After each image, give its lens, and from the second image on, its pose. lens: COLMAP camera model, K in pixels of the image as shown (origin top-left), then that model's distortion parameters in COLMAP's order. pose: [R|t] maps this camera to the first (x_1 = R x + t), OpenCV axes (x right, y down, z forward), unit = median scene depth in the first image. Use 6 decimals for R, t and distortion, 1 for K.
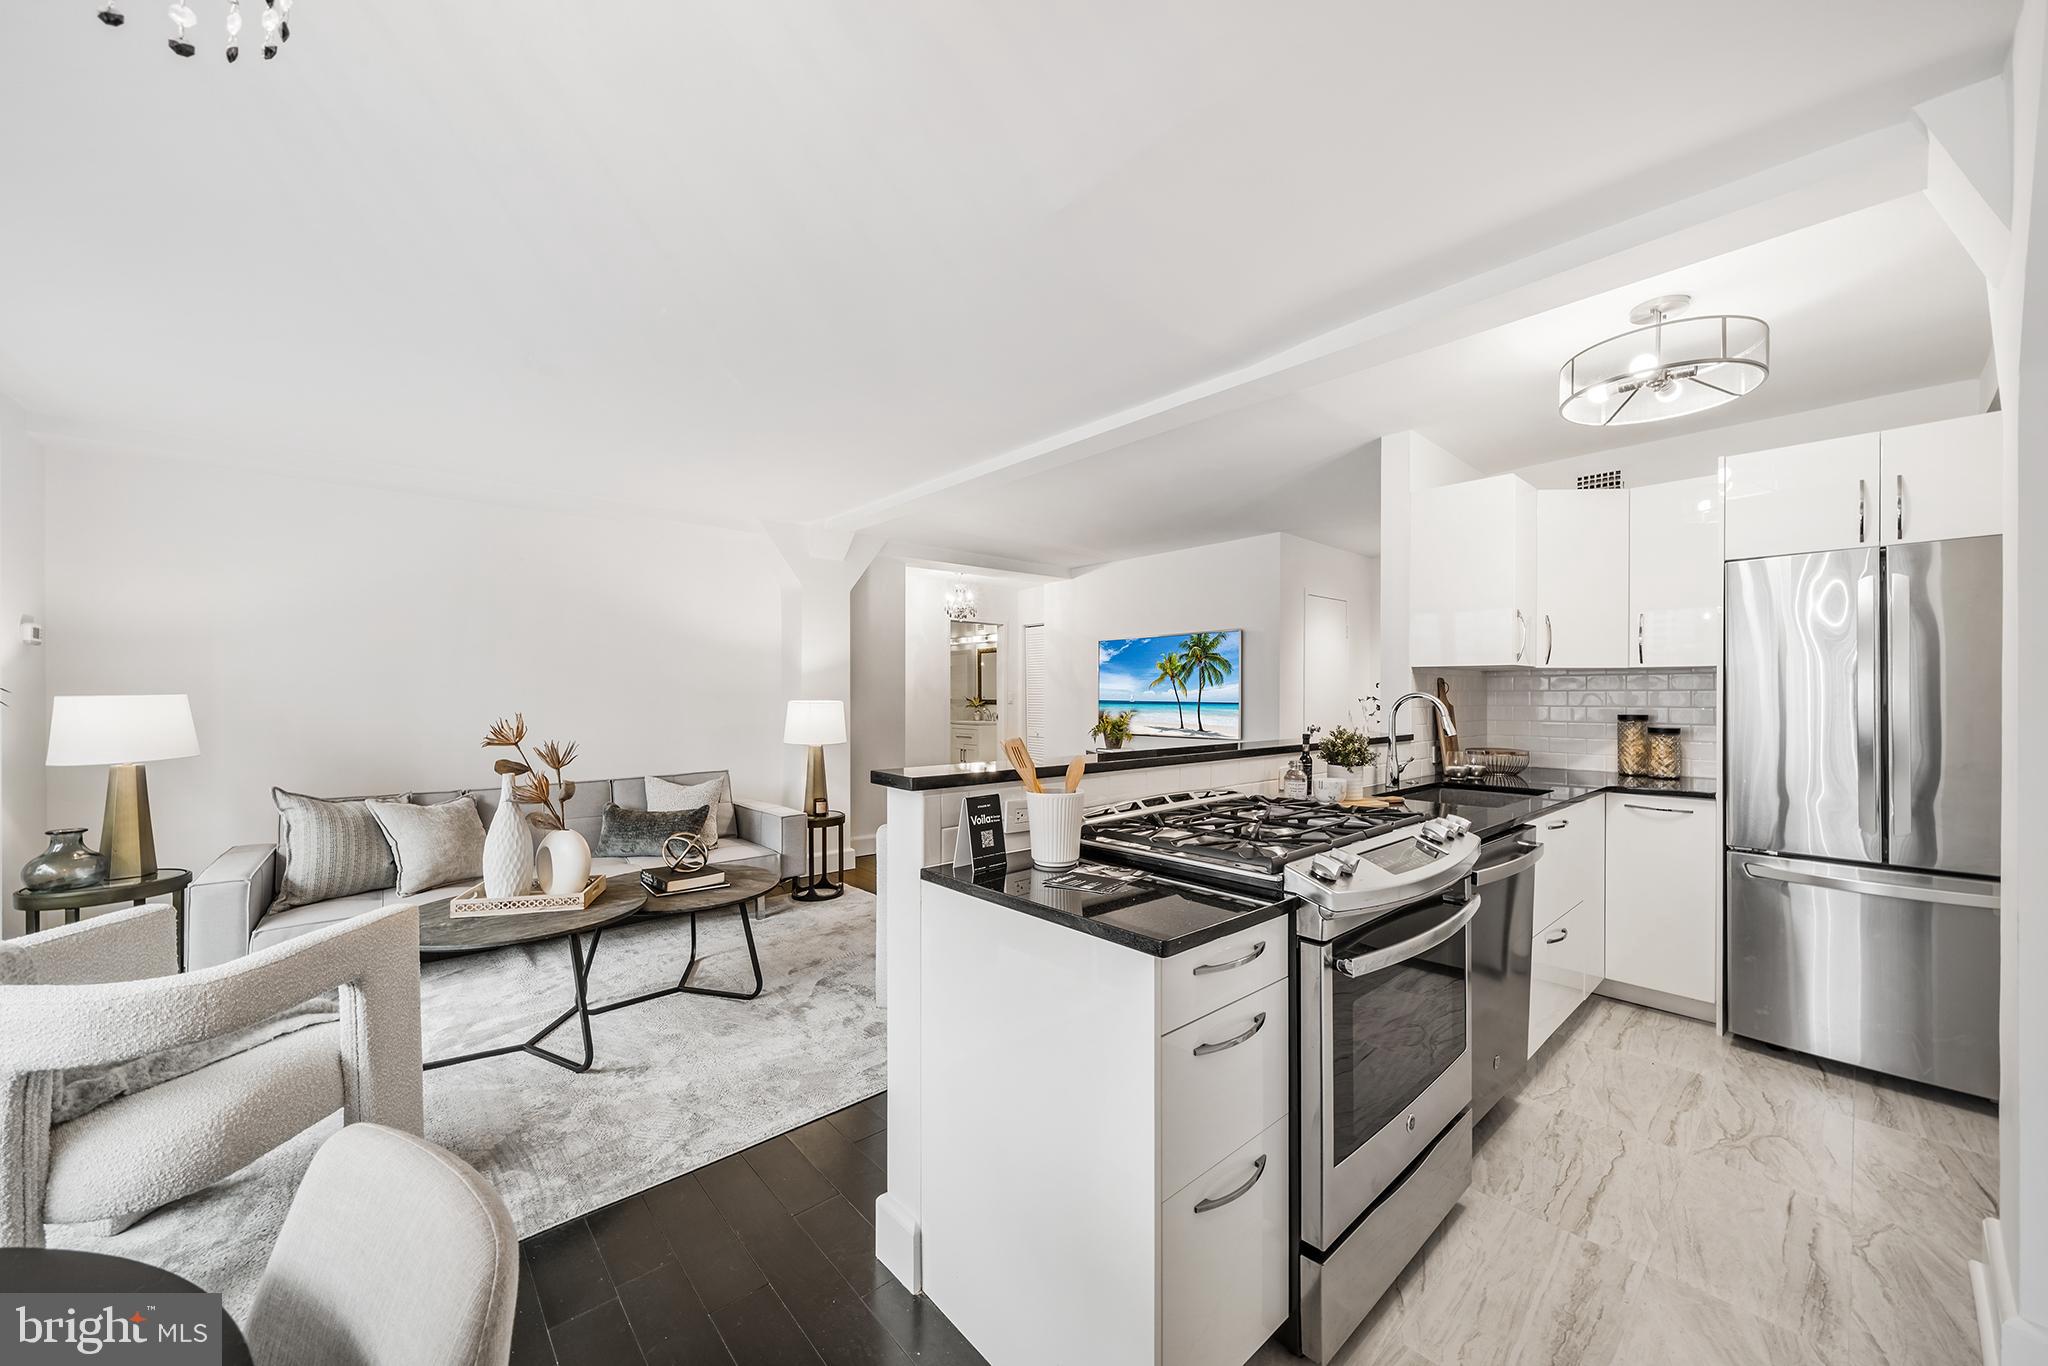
lens RADIAL K [[735.5, 0, 1018.9], [0, 735.5, 688.3], [0, 0, 1]] dist [-0.003715, 0.000193]
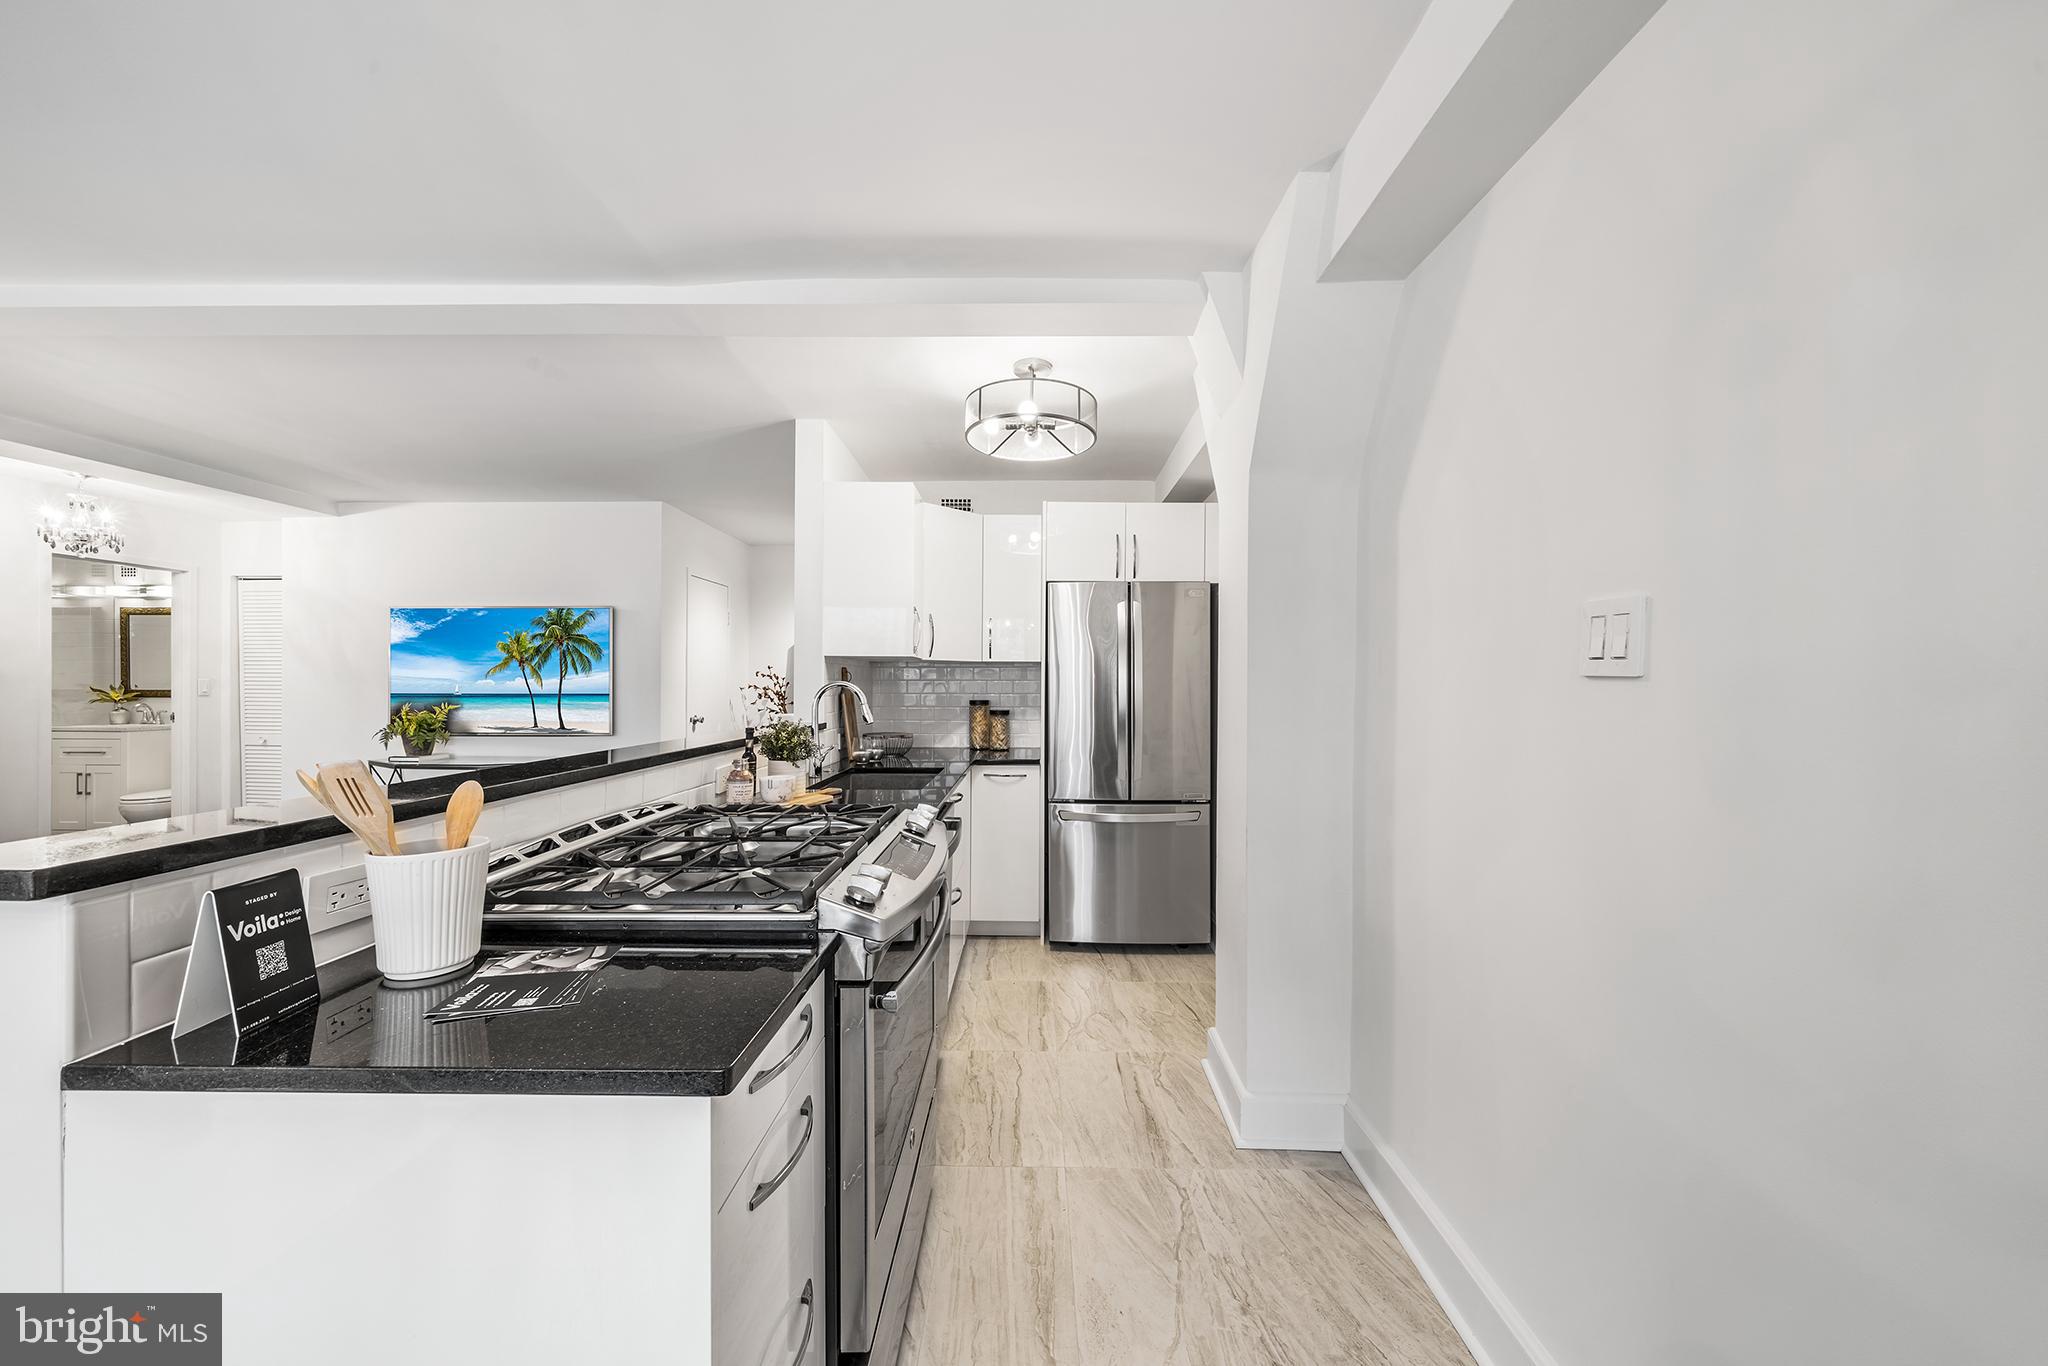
lens RADIAL K [[735.5, 0, 1016.9], [0, 735.5, 684.3], [0, 0, 1]] dist [-0.003715, 0.000193]
pose [[0.667645, 0.001062, 0.744479, -0.050970], [-0.008088, 0.999950, 0.005826, 0.002338], [-0.744436, -0.009911, 0.667620, 0.178923]]
